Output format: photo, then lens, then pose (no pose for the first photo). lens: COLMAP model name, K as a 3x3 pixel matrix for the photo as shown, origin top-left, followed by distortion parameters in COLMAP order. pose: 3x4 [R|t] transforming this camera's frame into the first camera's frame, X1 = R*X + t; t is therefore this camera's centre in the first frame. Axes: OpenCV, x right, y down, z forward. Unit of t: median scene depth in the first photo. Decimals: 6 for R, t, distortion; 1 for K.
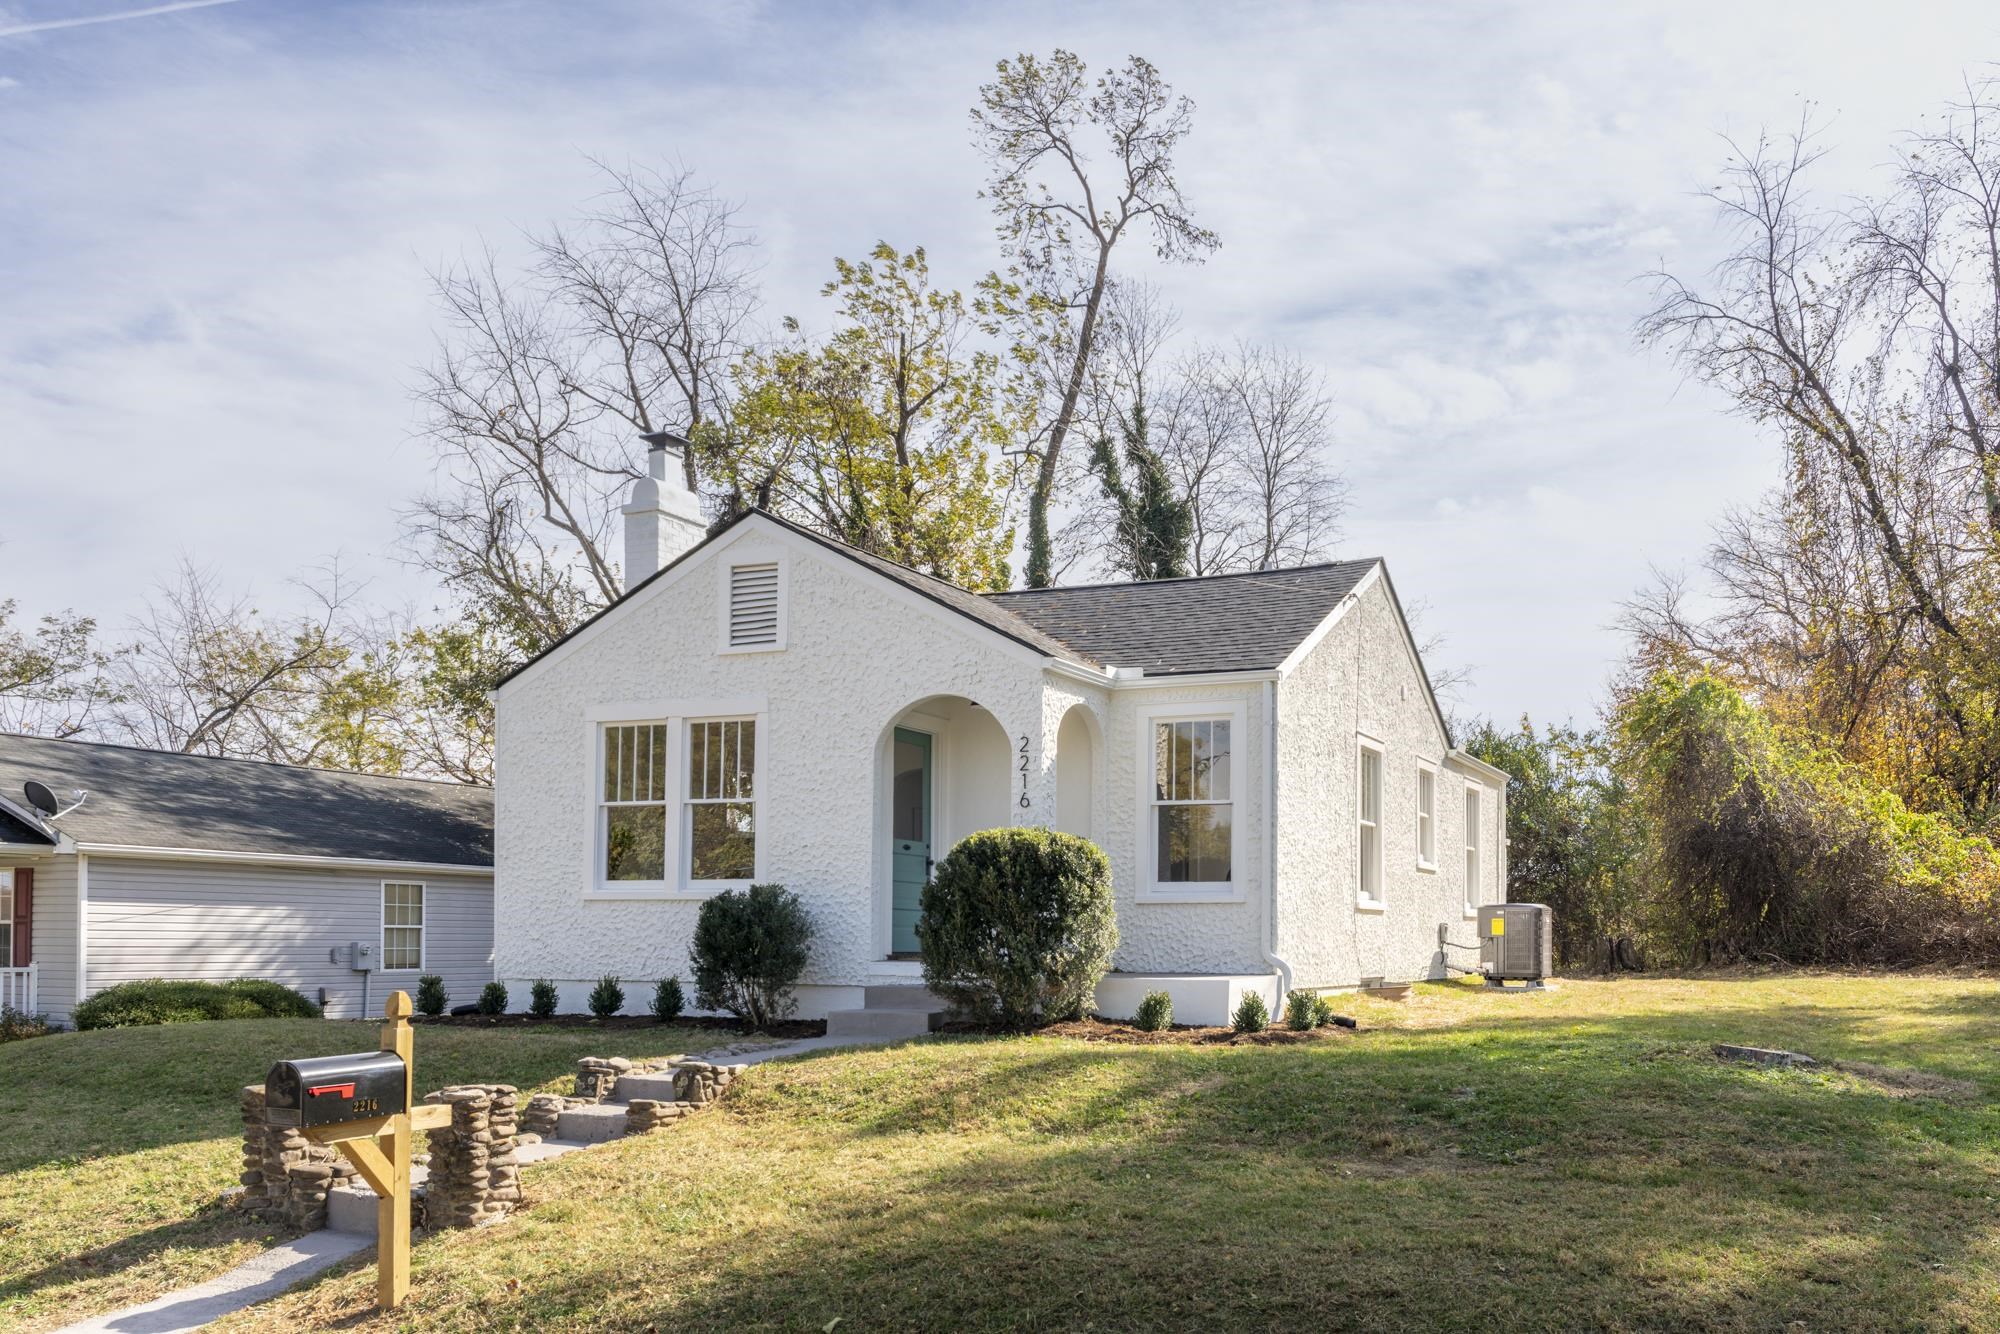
lens RADIAL K [[1957.8, 0, 1000.0], [0, 1957.8, 667.0], [0, 0, 1]] dist [-0.102548, 0.004607]
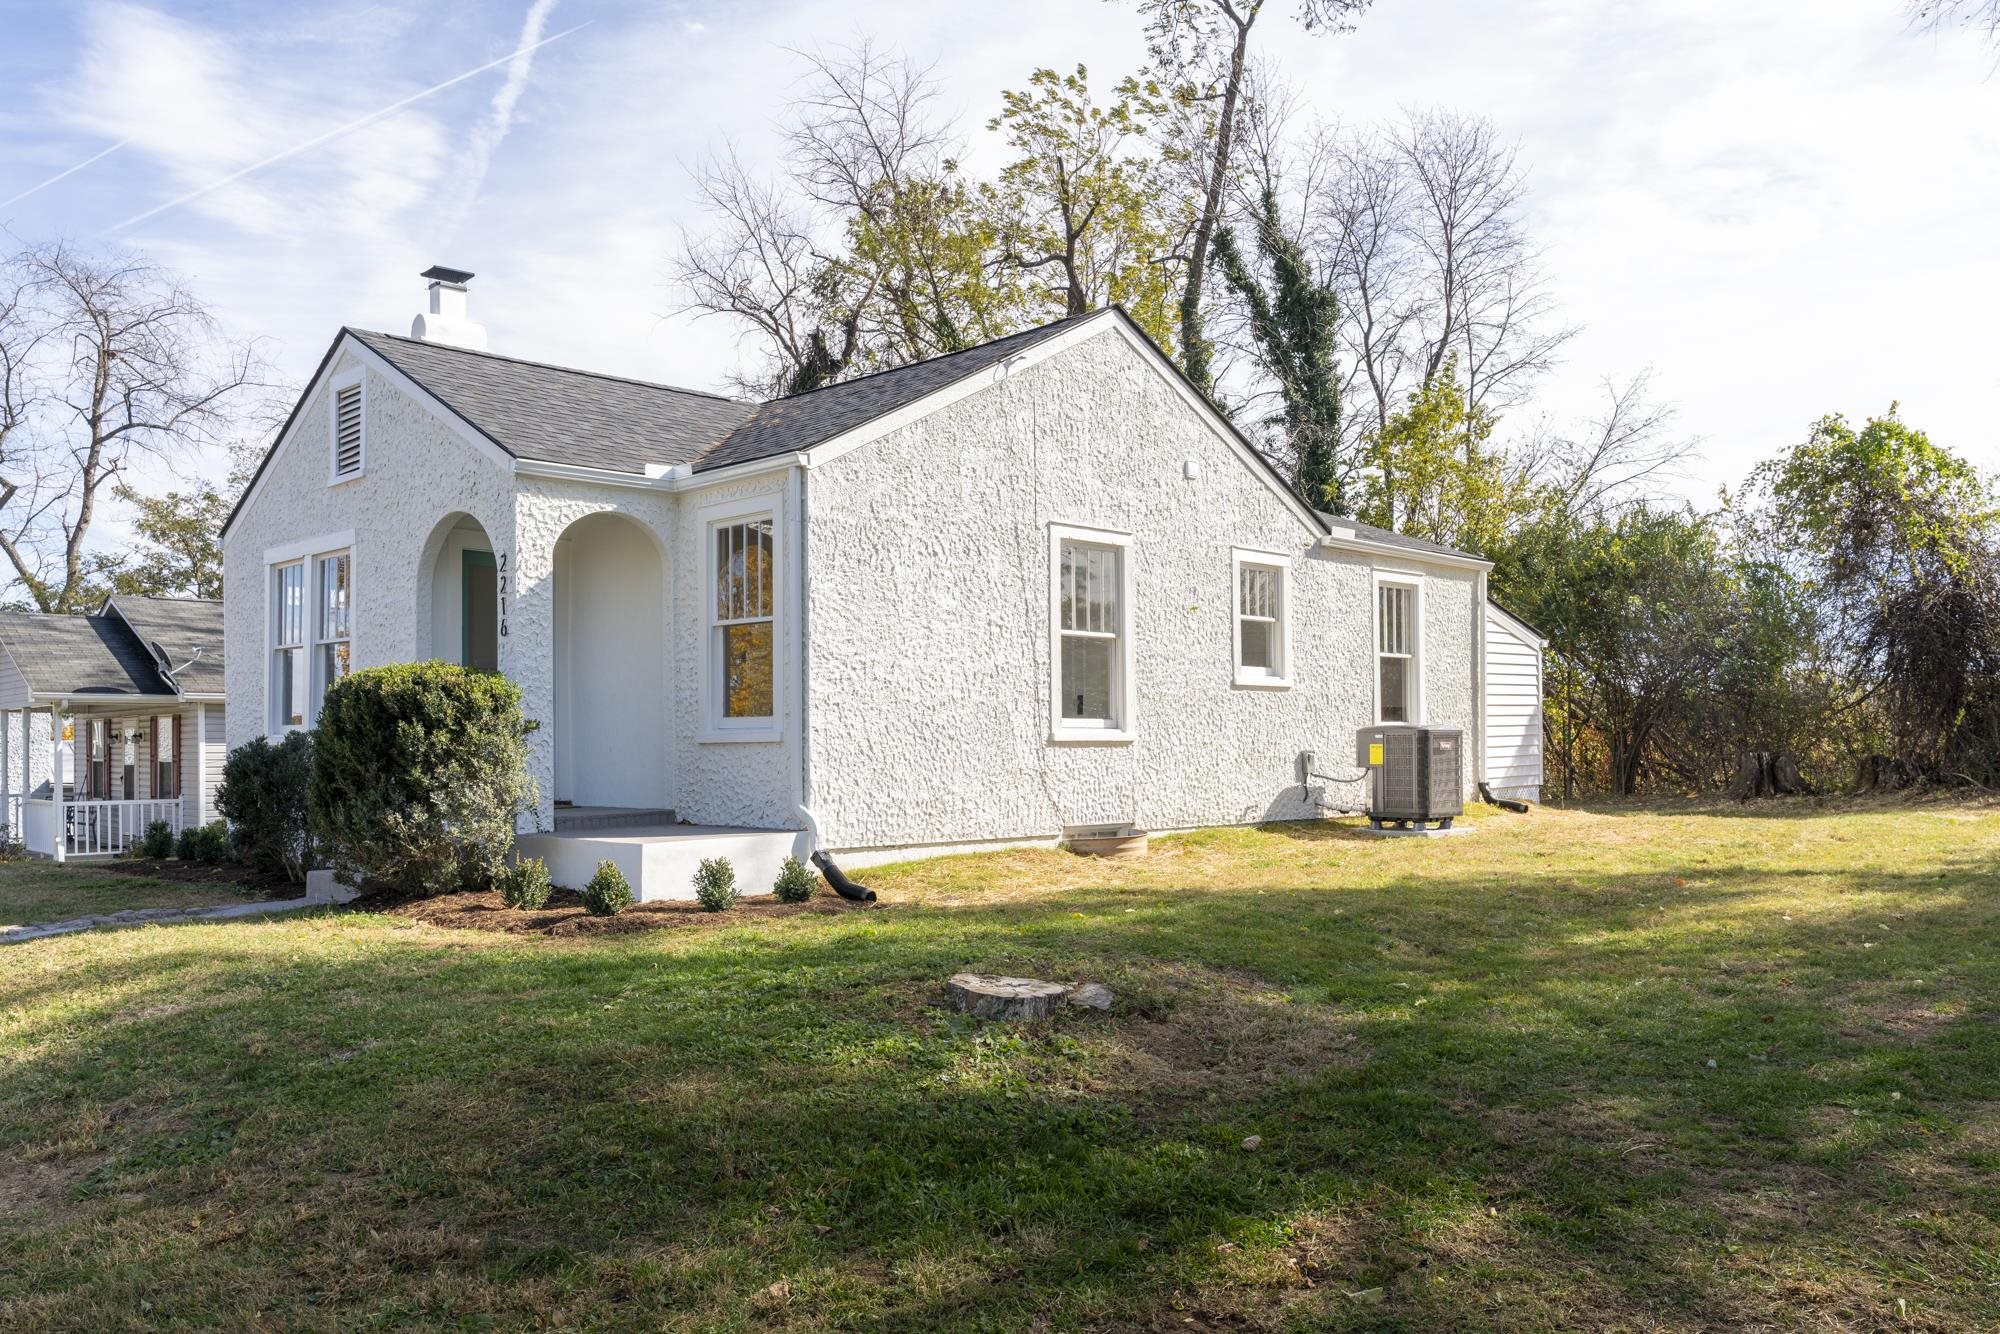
lens RADIAL K [[1549.0, 0, 1000.0], [0, 1549.0, 667.0], [0, 0, 1]] dist [-0.000584, -0.000246]
pose [[0.907983, -0.030599, -0.417889, 0.296587], [0.072253, 0.993824, 0.084220, 0.025813], [0.412731, -0.106664, 0.904586, 0.282140]]
